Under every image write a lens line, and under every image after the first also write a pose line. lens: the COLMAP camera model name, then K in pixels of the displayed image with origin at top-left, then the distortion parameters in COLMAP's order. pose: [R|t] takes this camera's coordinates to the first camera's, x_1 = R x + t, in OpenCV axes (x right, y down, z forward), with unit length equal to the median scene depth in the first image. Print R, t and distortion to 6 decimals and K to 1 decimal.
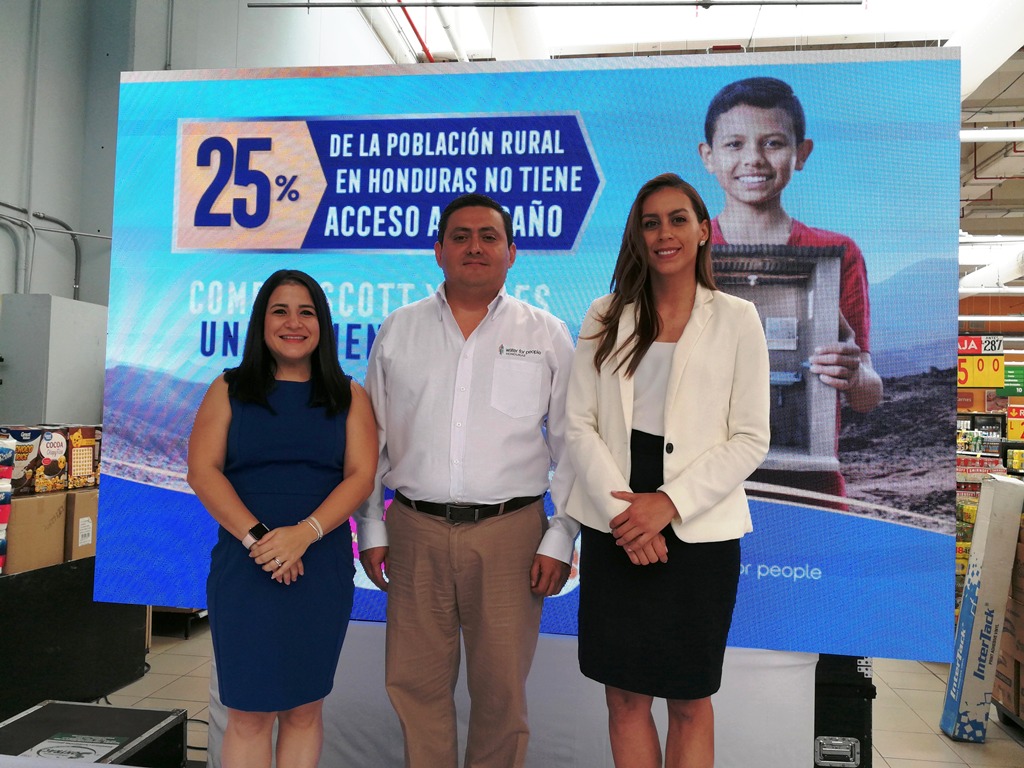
lens RADIAL K [[816.4, 0, 512.8], [0, 816.4, 392.6], [0, 0, 1]] dist [0.013094, -0.024366]
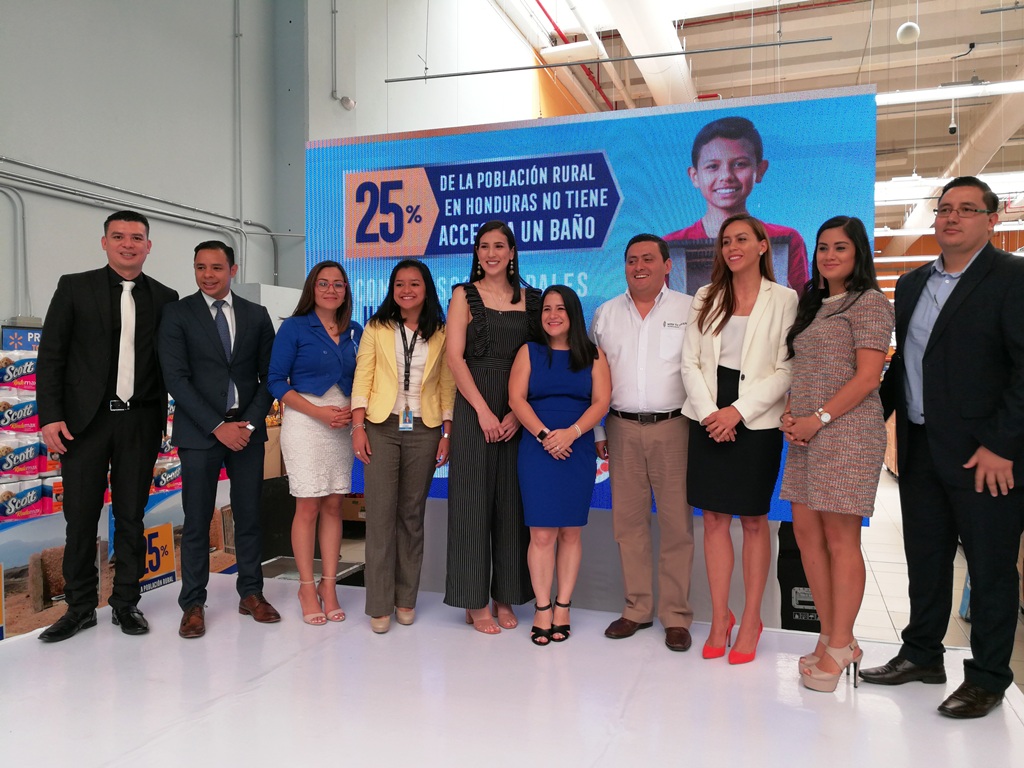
lens RADIAL K [[816.4, 0, 516.0], [0, 816.4, 389.6], [0, 0, 1]] dist [0.013094, -0.024366]
pose [[0.980413, -0.022067, -0.195712, 0.199320], [0.032635, 0.998168, 0.050939, -0.001671], [0.194229, -0.056328, 0.979338, -0.457694]]
